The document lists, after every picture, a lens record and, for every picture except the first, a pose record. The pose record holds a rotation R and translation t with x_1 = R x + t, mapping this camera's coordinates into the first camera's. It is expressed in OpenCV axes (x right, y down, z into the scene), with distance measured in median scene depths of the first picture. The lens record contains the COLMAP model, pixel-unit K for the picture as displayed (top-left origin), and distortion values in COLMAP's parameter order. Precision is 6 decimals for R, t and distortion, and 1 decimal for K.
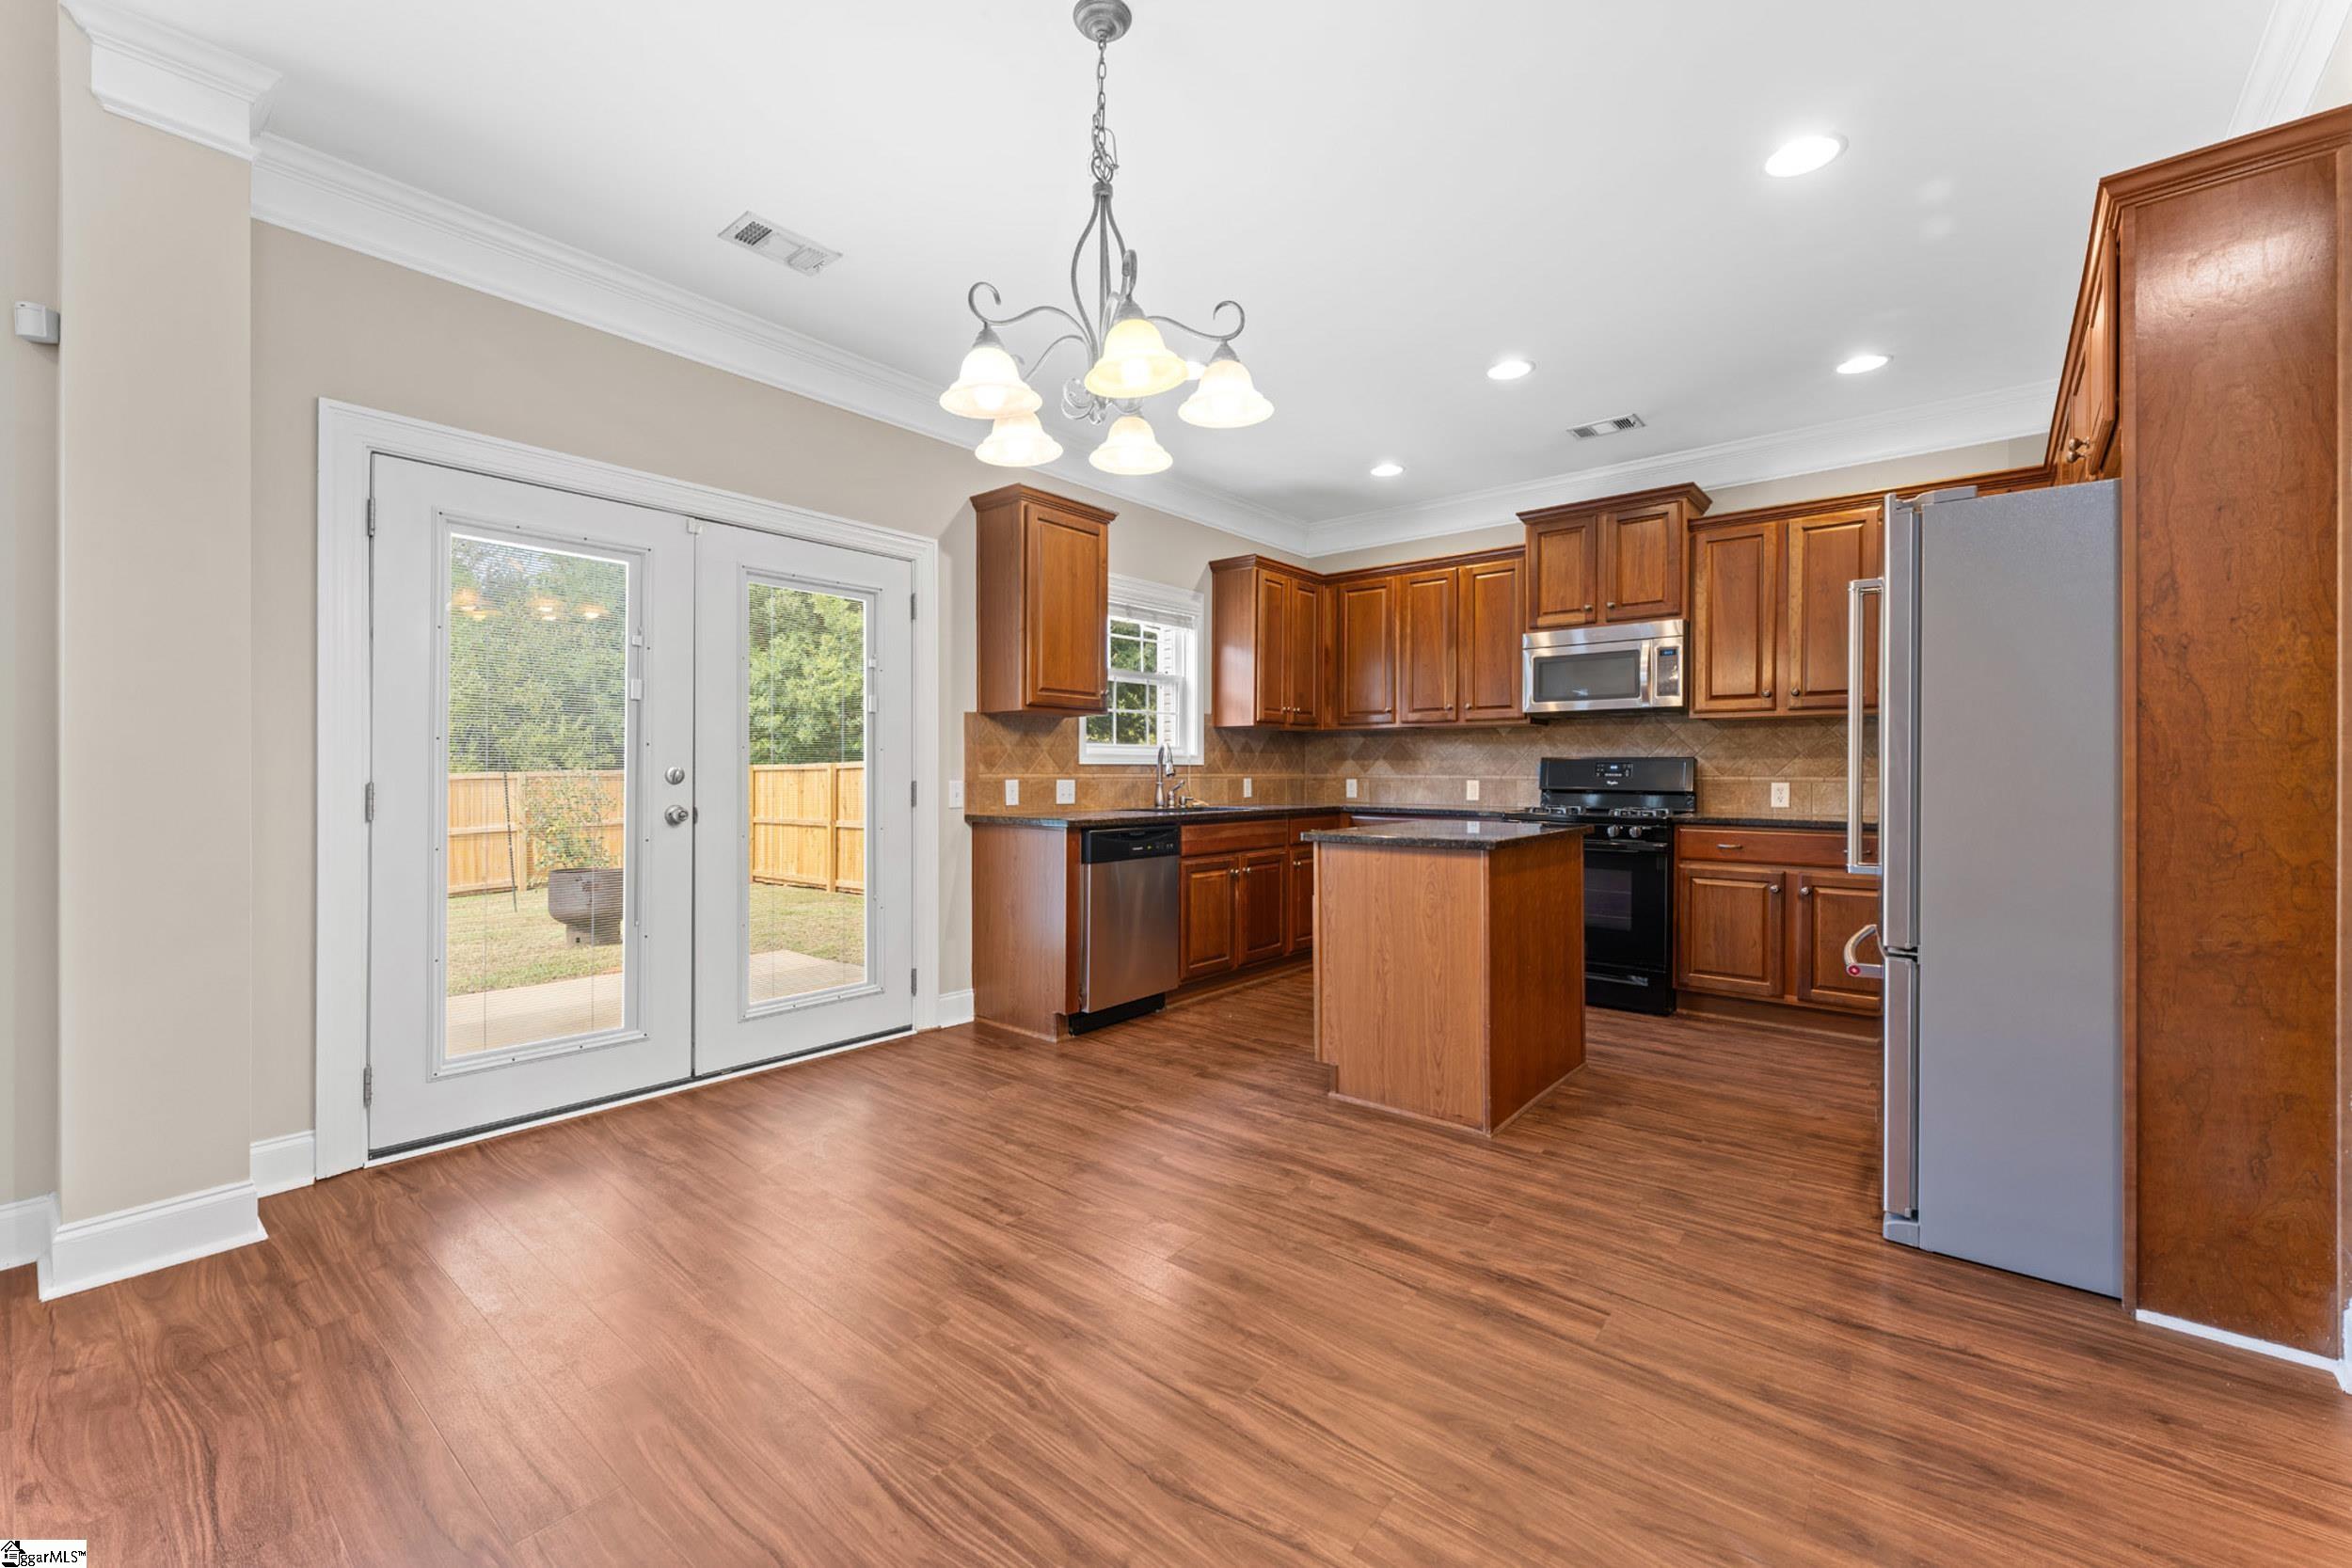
lens RADIAL K [[942.7, 0, 1164.8], [0, 942.7, 776.5], [0, 0, 1]] dist [0.000145, 0.000523]
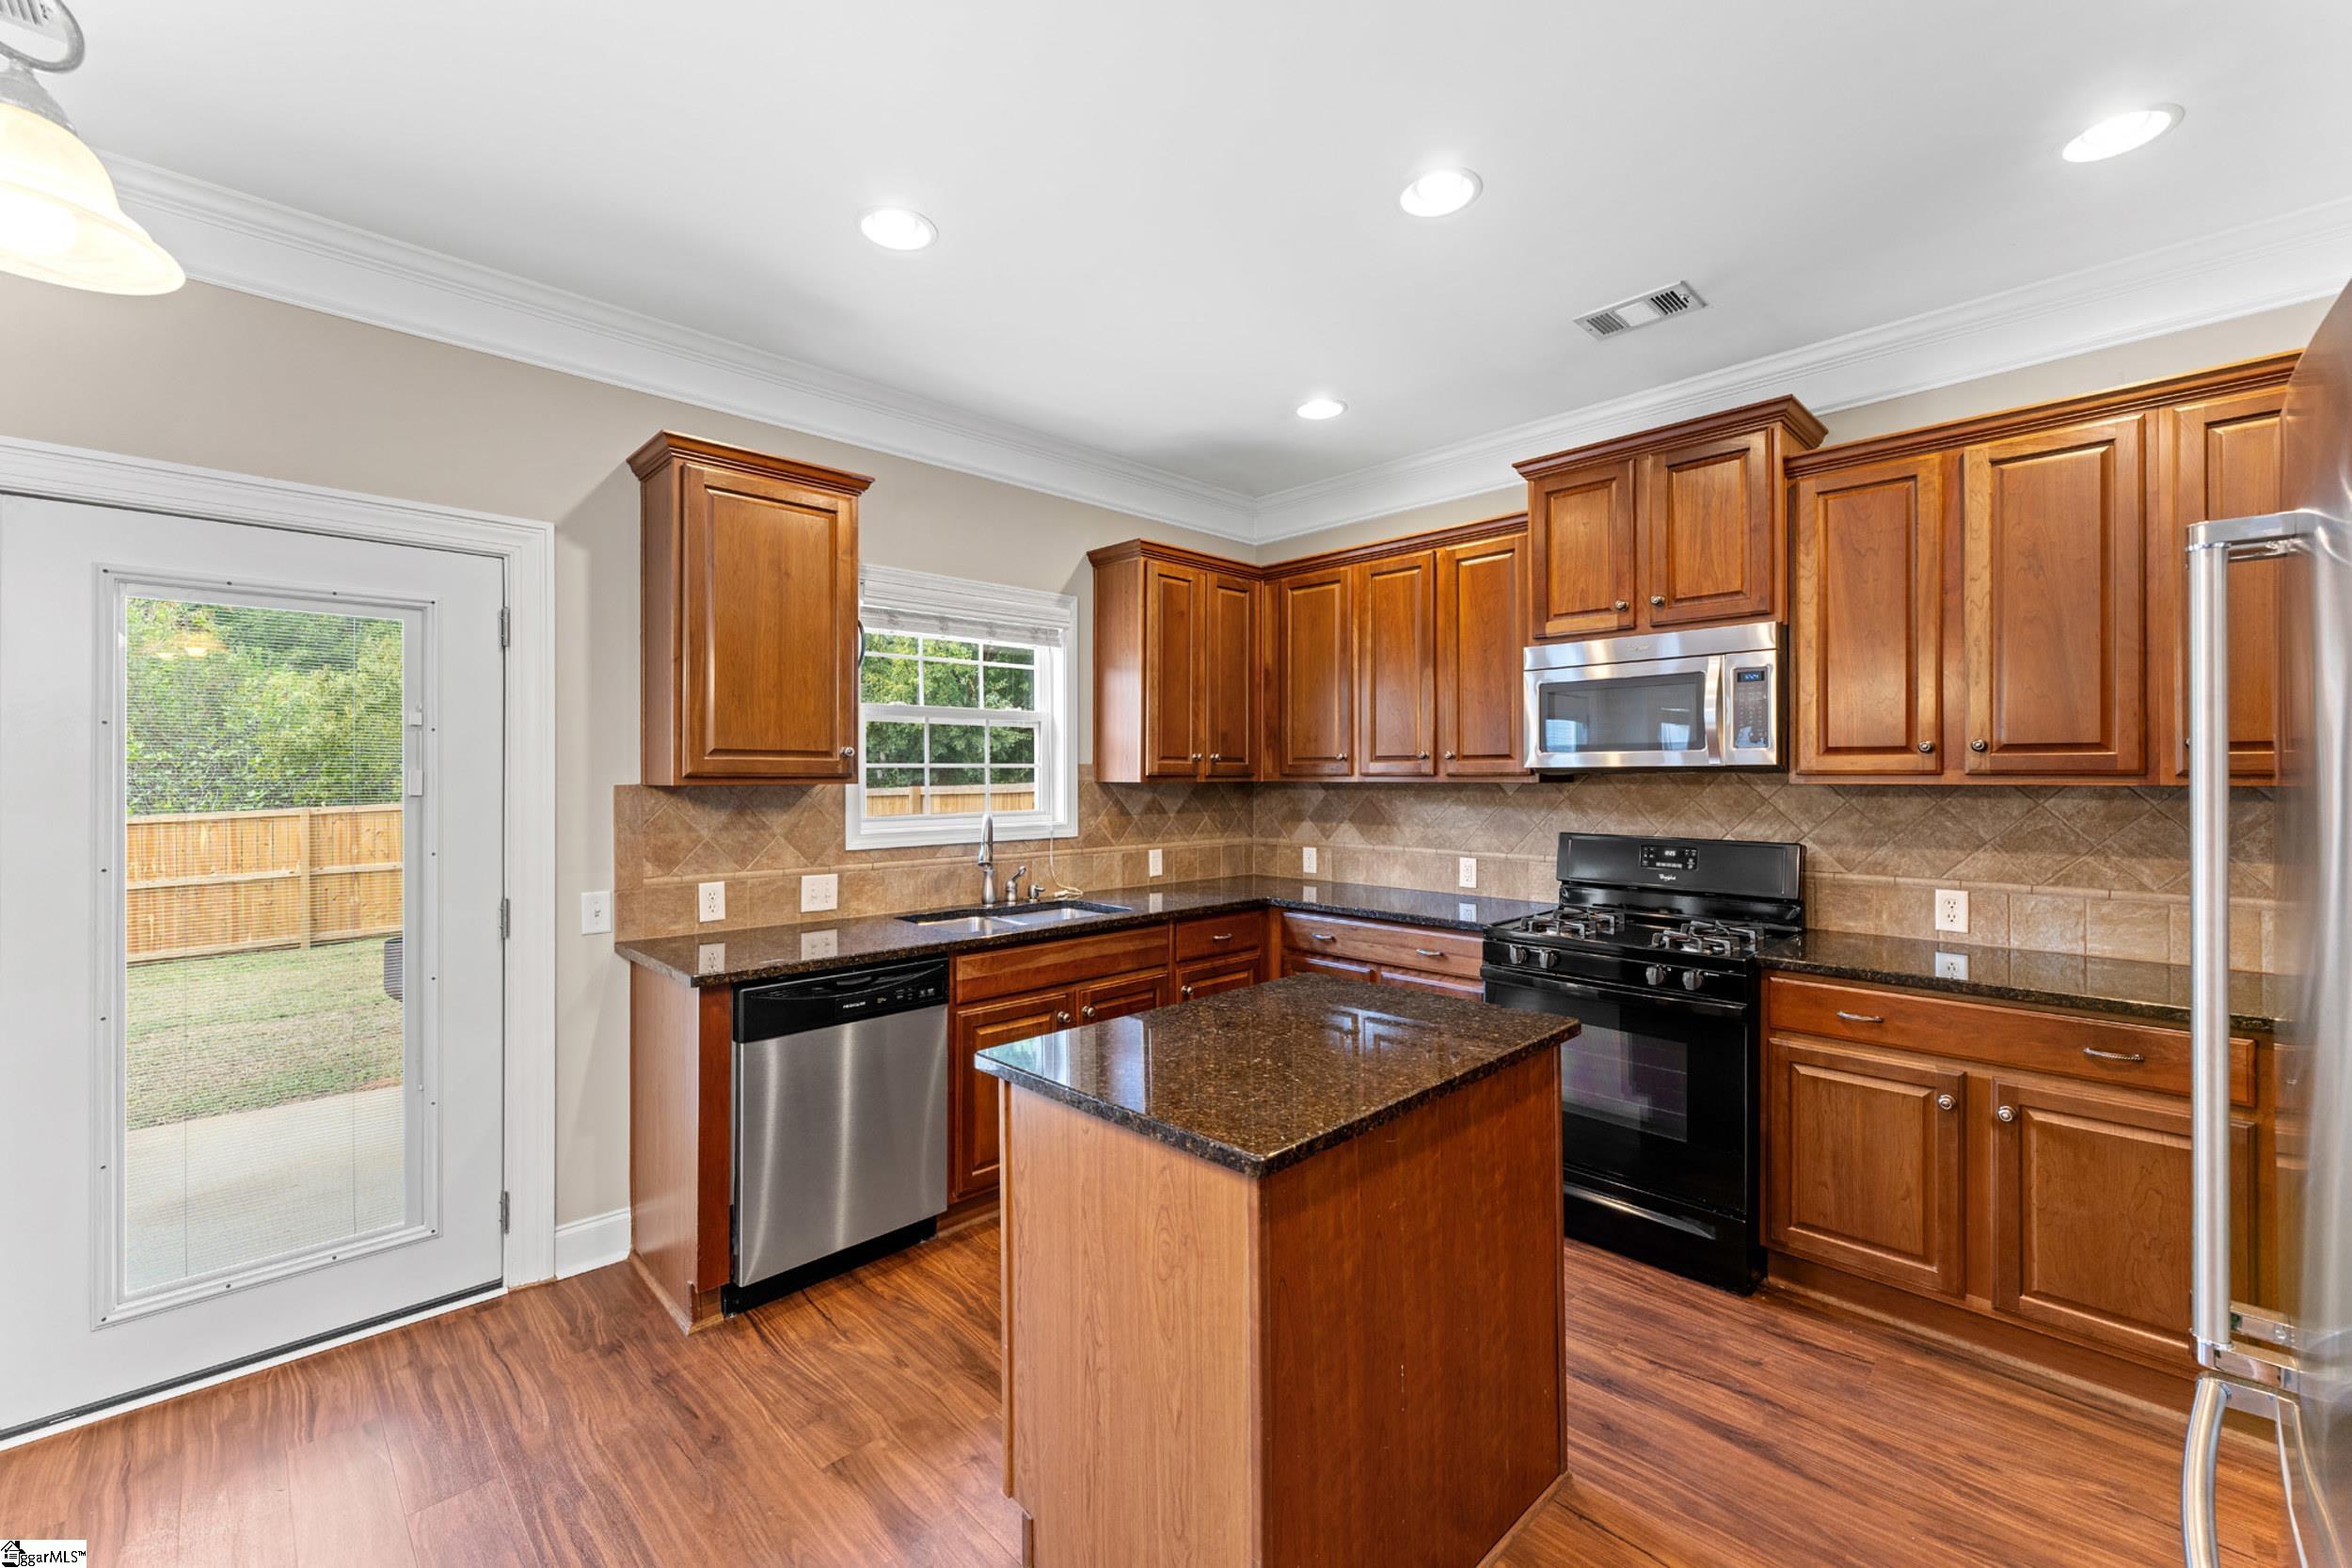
lens RADIAL K [[942.7, 0, 1172.0], [0, 942.7, 775.8], [0, 0, 1]] dist [0.000145, 0.000523]
pose [[0.995203, -0.003806, -0.097755, 0.231086], [0.003159, 0.999972, -0.006778, -0.067425], [0.097778, 0.006437, 0.995187, 0.374207]]
